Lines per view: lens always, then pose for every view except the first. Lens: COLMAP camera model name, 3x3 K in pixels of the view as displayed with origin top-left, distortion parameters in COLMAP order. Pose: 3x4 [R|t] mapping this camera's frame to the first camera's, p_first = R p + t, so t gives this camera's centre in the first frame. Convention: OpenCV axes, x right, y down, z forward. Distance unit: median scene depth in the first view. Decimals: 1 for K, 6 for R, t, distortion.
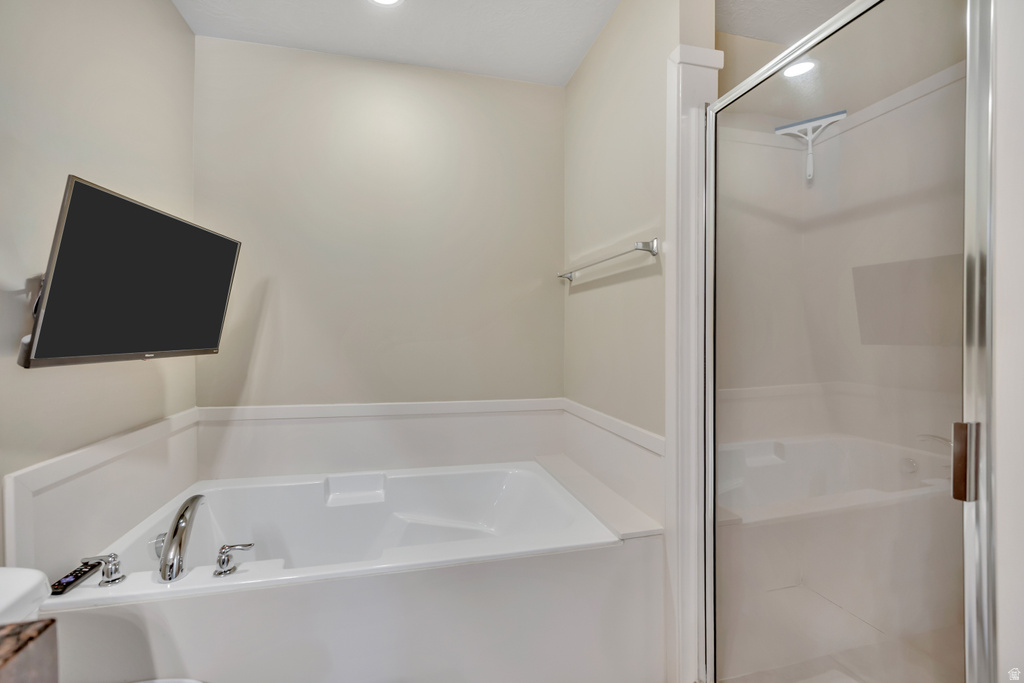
lens RADIAL K [[447.7, 0, 514.1], [0, 447.7, 338.6], [0, 0, 1]] dist [-0.008818, 0.000561]
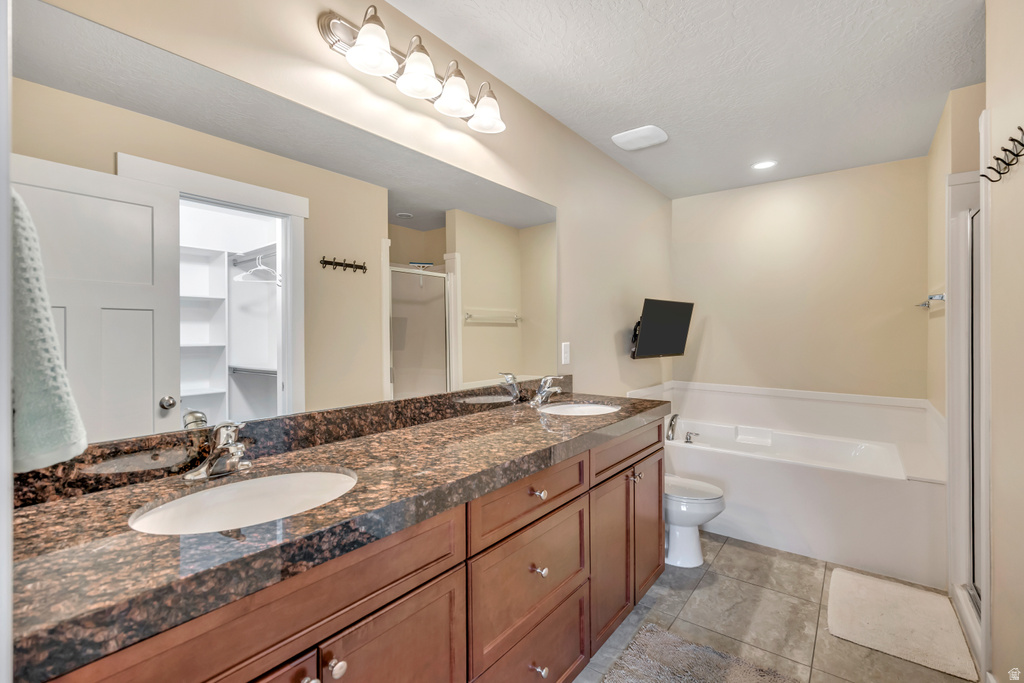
lens RADIAL K [[447.7, 0, 513.0], [0, 447.7, 339.7], [0, 0, 1]] dist [-0.008818, 0.000561]
pose [[0.609832, 0.009031, -0.792479, 0.514202], [-0.008611, 0.999952, 0.004769, -0.043739], [0.792484, 0.003916, 0.609880, -0.920418]]
